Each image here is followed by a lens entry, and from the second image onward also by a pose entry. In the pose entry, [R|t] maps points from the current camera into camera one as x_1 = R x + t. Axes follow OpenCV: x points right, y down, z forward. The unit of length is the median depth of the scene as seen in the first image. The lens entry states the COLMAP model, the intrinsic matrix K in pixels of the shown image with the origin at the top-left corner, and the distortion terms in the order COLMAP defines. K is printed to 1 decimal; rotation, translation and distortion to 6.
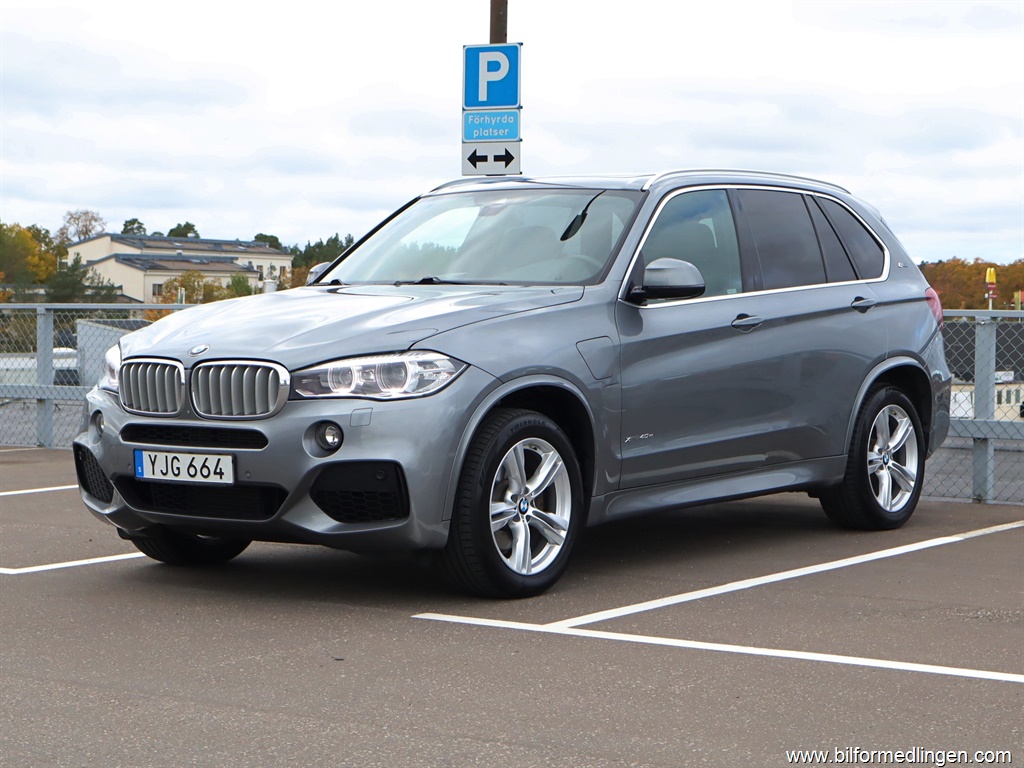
lens RADIAL K [[2302.6, 0, 575.2], [0, 2302.6, 385.3], [0, 0, 1]] dist [0.026185, 0.237902]
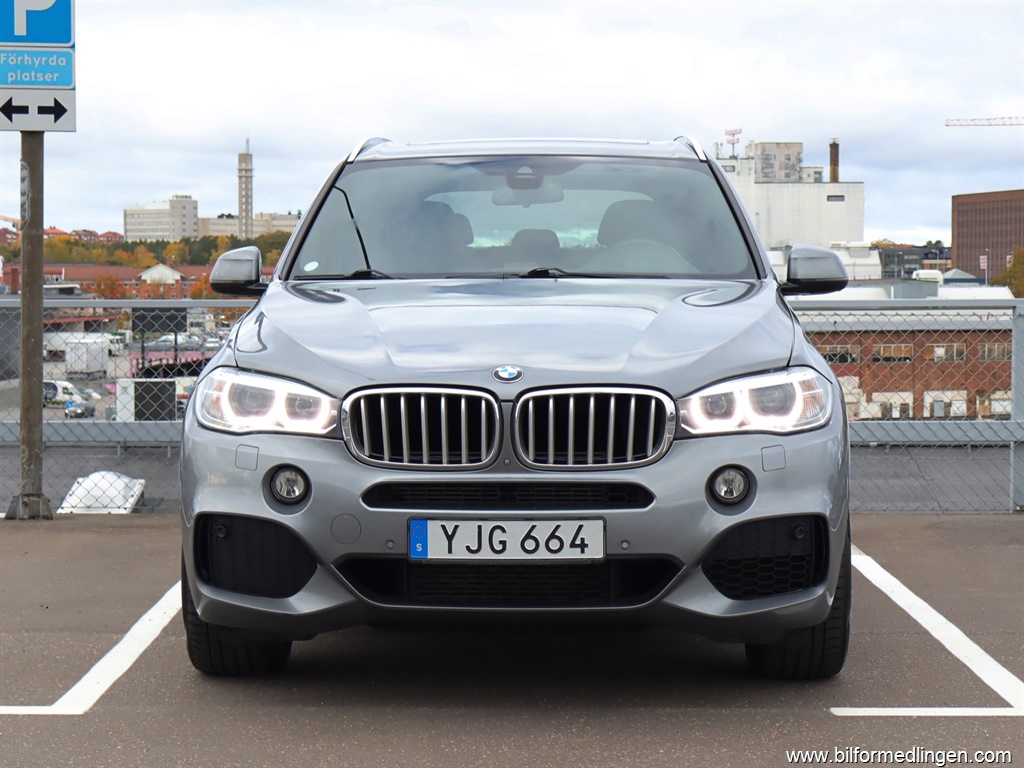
lens RADIAL K [[2308.4, 0, 512.0], [0, 2308.4, 384.0], [0, 0, 1]] dist [0.052304, 0.196153]
pose [[0.820354, -0.031217, 0.571003, -0.572097], [0.025013, 0.999512, 0.018708, -0.025570], [-0.571308, -0.001065, 0.820735, 0.417394]]
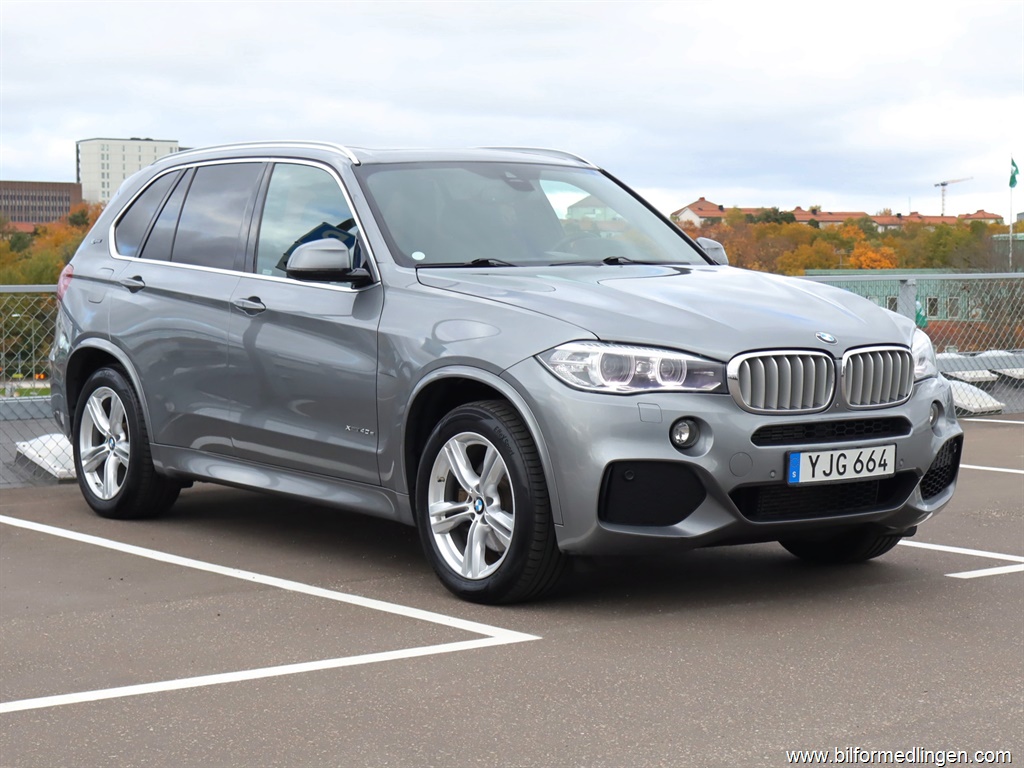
lens RADIAL K [[2308.4, 0, 512.0], [0, 2308.4, 384.0], [0, 0, 1]] dist [0.052304, 0.196153]
pose [[0.288382, -0.060061, 0.955630, -1.094443], [0.044336, 0.997798, 0.049332, -0.048430], [-0.956488, 0.028142, 0.290410, 0.856628]]
